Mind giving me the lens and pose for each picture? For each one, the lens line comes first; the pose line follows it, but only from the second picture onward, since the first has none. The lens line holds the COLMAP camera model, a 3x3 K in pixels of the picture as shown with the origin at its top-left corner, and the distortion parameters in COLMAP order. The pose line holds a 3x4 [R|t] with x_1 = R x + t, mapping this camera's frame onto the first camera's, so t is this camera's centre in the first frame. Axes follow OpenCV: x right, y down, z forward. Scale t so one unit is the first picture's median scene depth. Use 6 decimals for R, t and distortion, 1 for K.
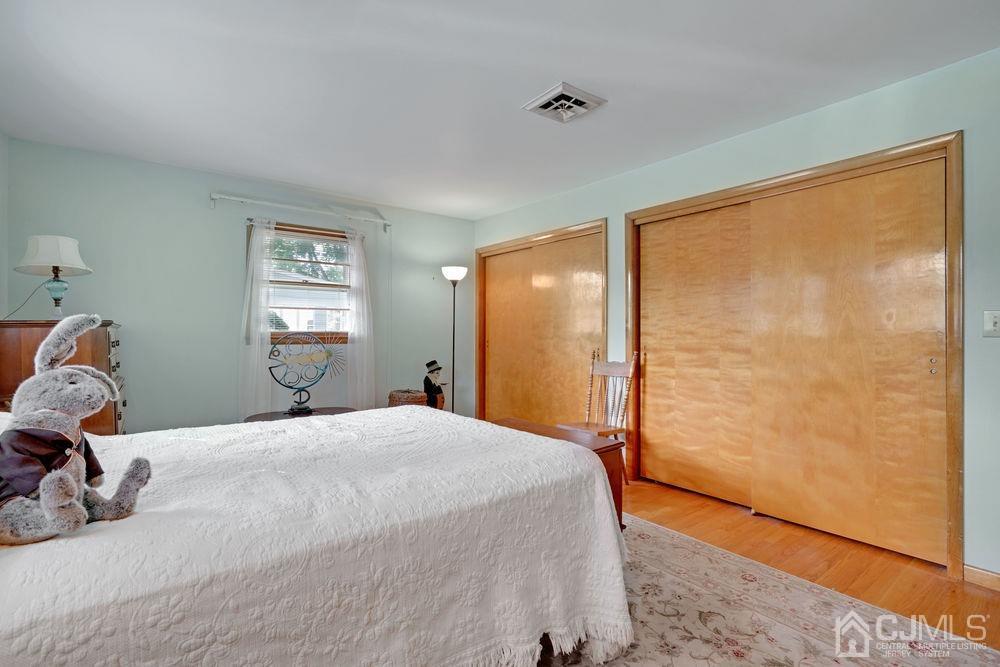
lens RADIAL K [[468.1, 0, 504.9], [0, 468.1, 335.1], [0, 0, 1]] dist [0.000893, 0.000063]
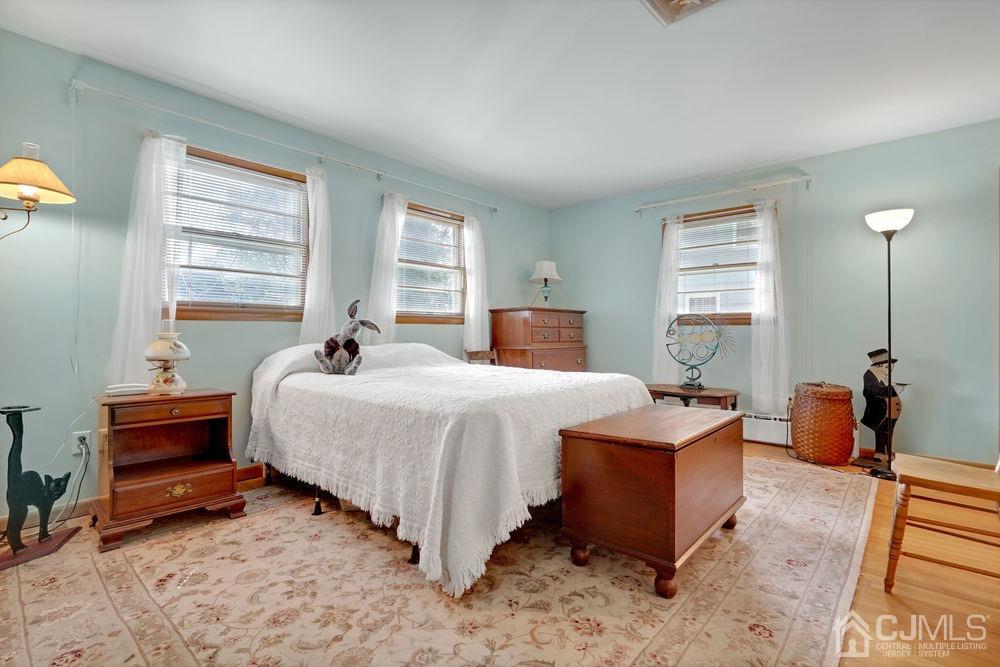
lens RADIAL K [[468.1, 0, 505.2], [0, 468.1, 329.6], [0, 0, 1]] dist [0.000893, 0.000063]
pose [[0.190704, -0.003608, -0.981641, 0.511283], [-0.006086, 0.999970, -0.004857, 0.037753], [0.981629, 0.006901, 0.190677, 0.362731]]
